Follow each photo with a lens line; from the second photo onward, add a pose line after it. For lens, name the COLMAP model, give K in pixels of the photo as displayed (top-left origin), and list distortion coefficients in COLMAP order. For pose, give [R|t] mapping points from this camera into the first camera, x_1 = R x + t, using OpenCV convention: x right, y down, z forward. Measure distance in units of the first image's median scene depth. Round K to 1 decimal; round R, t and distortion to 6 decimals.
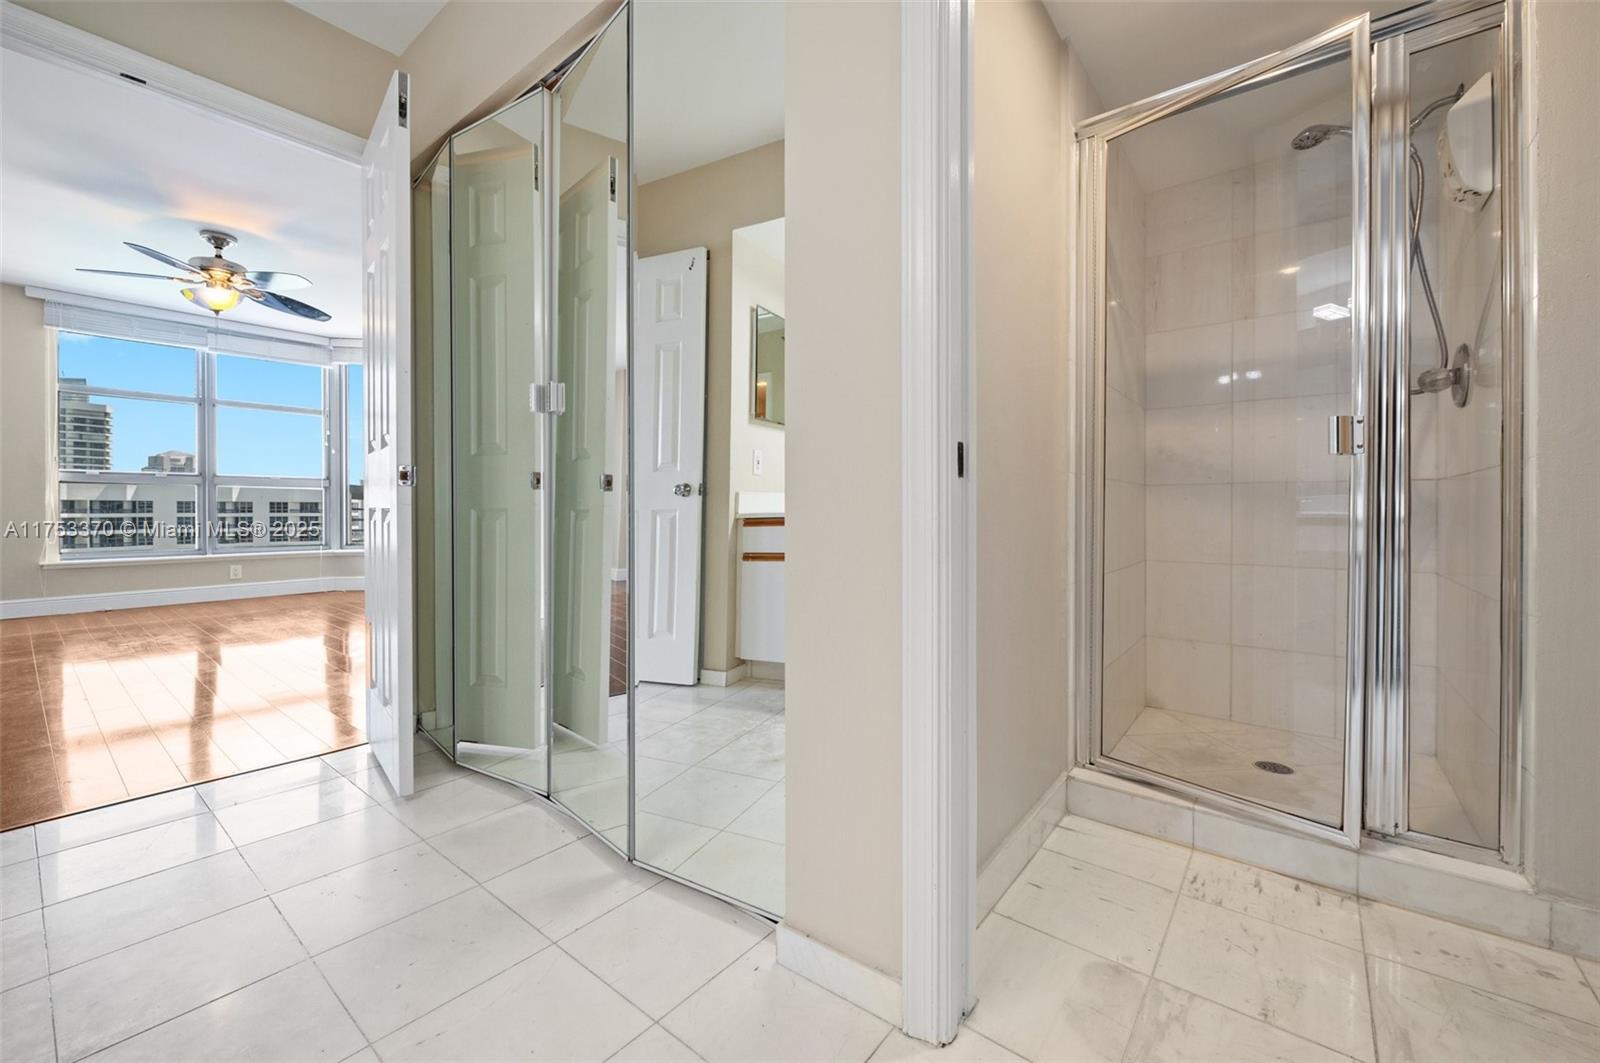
lens RADIAL K [[647.6, 0, 798.1], [0, 647.6, 511.9], [0, 0, 1]] dist [-0.002005, -0.000961]
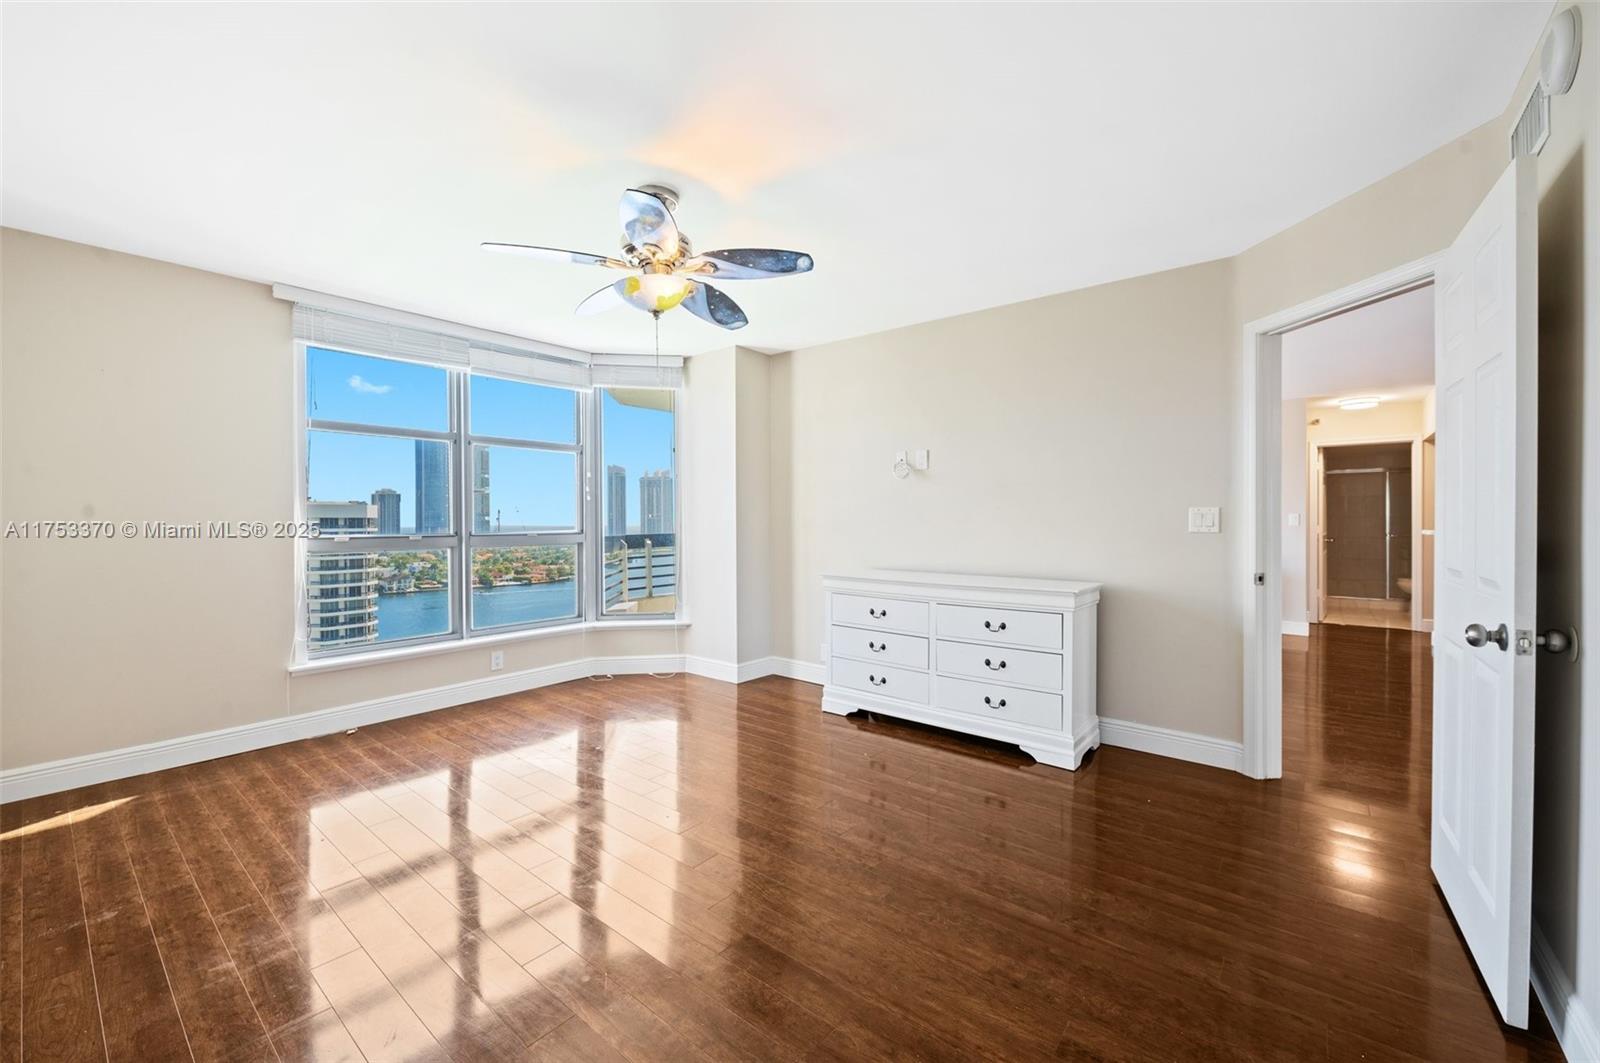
lens RADIAL K [[647.6, 0, 808.2], [0, 647.6, 529.0], [0, 0, 1]] dist [-0.002005, -0.000961]
pose [[0.999917, -0.003263, -0.012482, -0.501731], [0.003362, 0.999963, 0.007964, -0.068903], [0.012455, -0.008005, 0.999890, 0.244793]]
